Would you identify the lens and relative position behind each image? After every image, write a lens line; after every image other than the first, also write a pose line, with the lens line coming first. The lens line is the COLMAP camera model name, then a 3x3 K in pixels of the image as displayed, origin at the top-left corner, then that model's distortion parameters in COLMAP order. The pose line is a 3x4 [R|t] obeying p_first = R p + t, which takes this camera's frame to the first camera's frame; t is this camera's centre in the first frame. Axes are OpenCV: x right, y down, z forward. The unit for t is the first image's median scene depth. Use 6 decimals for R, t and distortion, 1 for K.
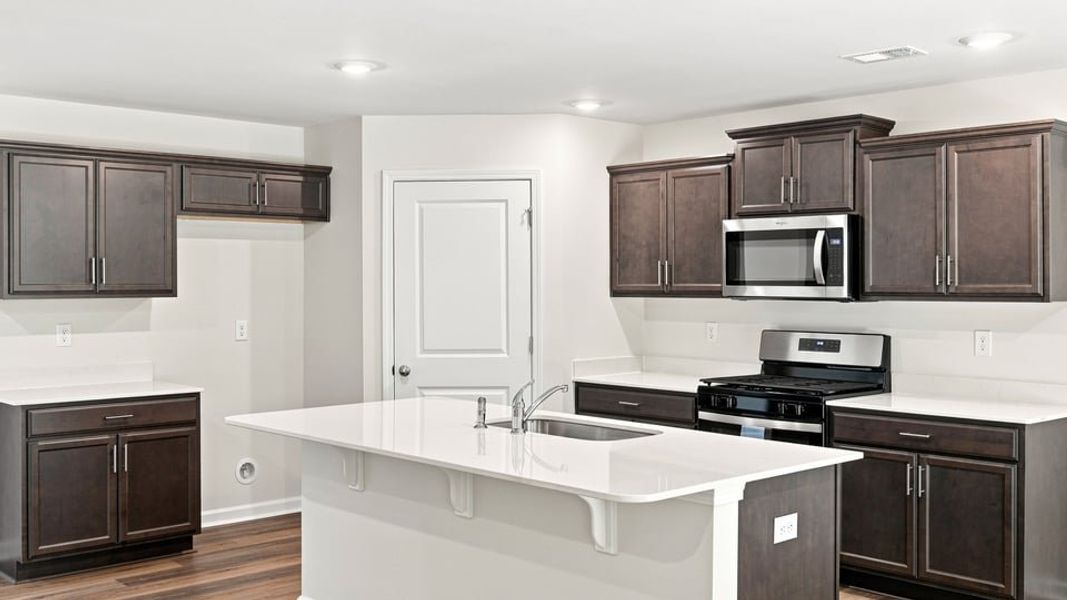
lens RADIAL K [[1056.4, 0, 530.0], [0, 1056.4, 286.6], [0, 0, 1]] dist [-0.015809, 0.000000]
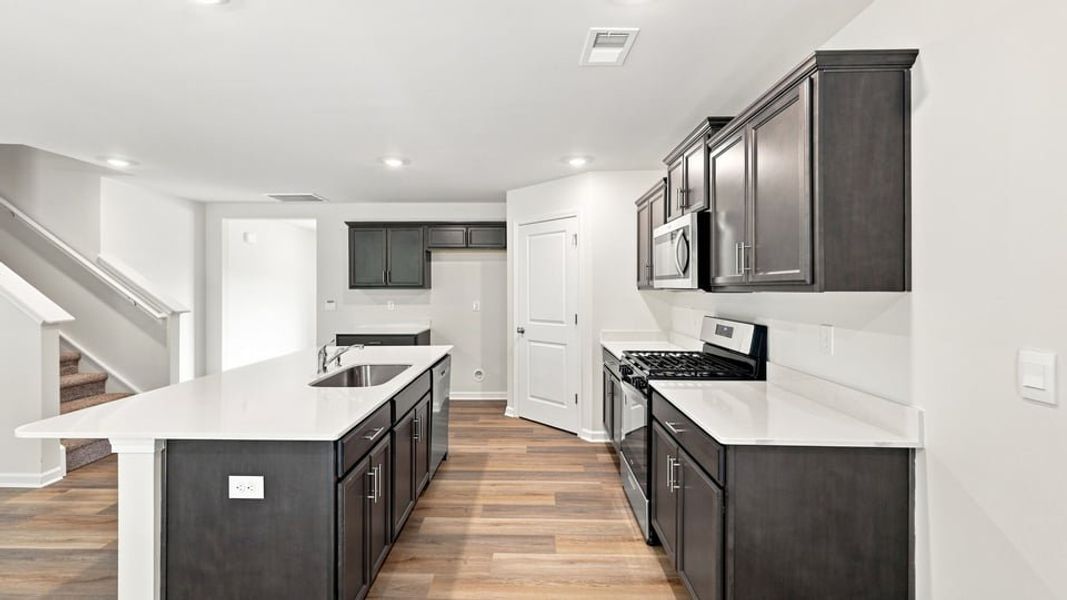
lens RADIAL K [[450.9, 0, 525.6], [0, 450.9, 290.2], [0, 0, 1]] dist [0.000166, -0.001091]
pose [[0.726046, 0.002906, -0.687640, 0.473302], [-0.003106, 0.999995, 0.000947, 0.012231], [0.687639, 0.001449, 0.726051, 0.519373]]
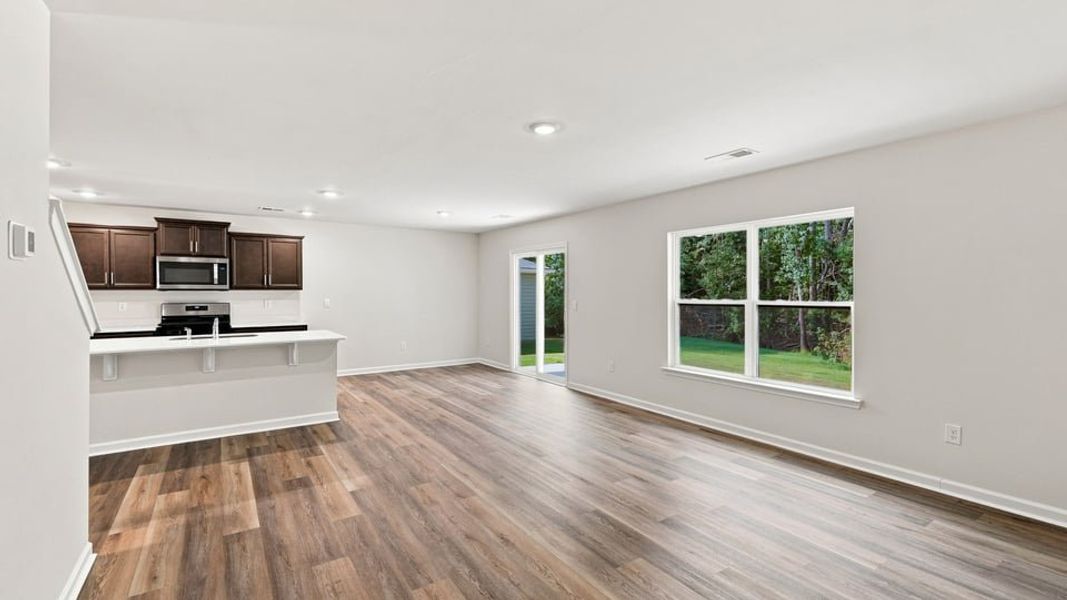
lens RADIAL K [[450.9, 0, 531.5], [0, 450.9, 295.4], [0, 0, 1]] dist [0.000166, -0.001091]
pose [[0.160161, -0.013997, 0.986992, -0.713611], [-0.001752, 0.999894, 0.014465, 0.008260], [-0.987089, -0.004045, 0.160119, 0.033050]]
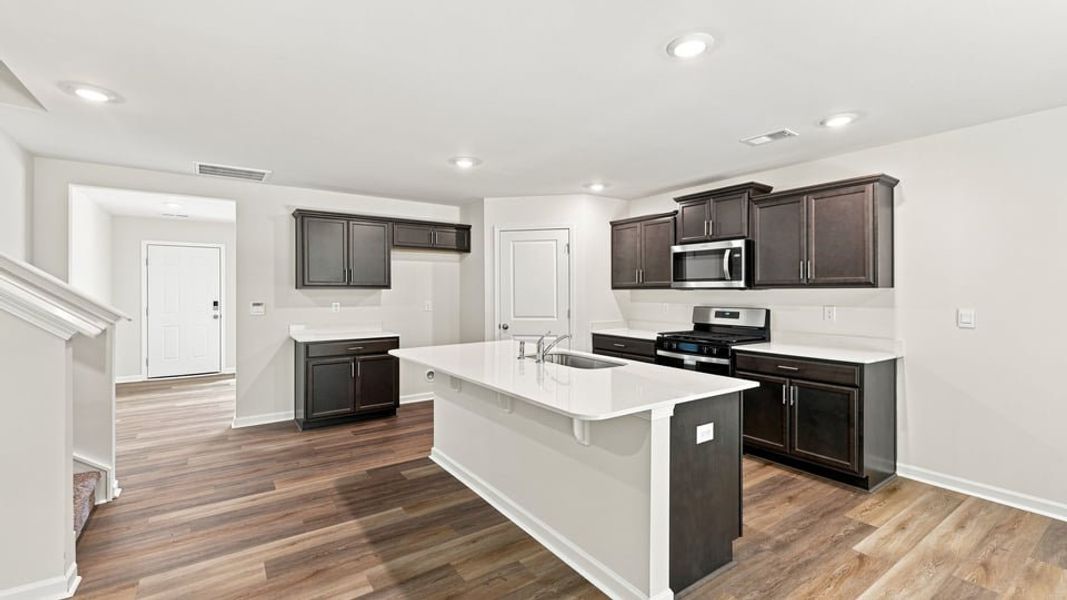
lens RADIAL K [[450.9, 0, 527.1], [0, 450.9, 292.6], [0, 0, 1]] dist [0.000166, -0.001091]
pose [[0.989271, -0.000839, -0.146088, 0.053427], [0.000619, 0.999999, -0.001551, 0.020061], [0.146089, 0.001444, 0.989270, 0.205220]]
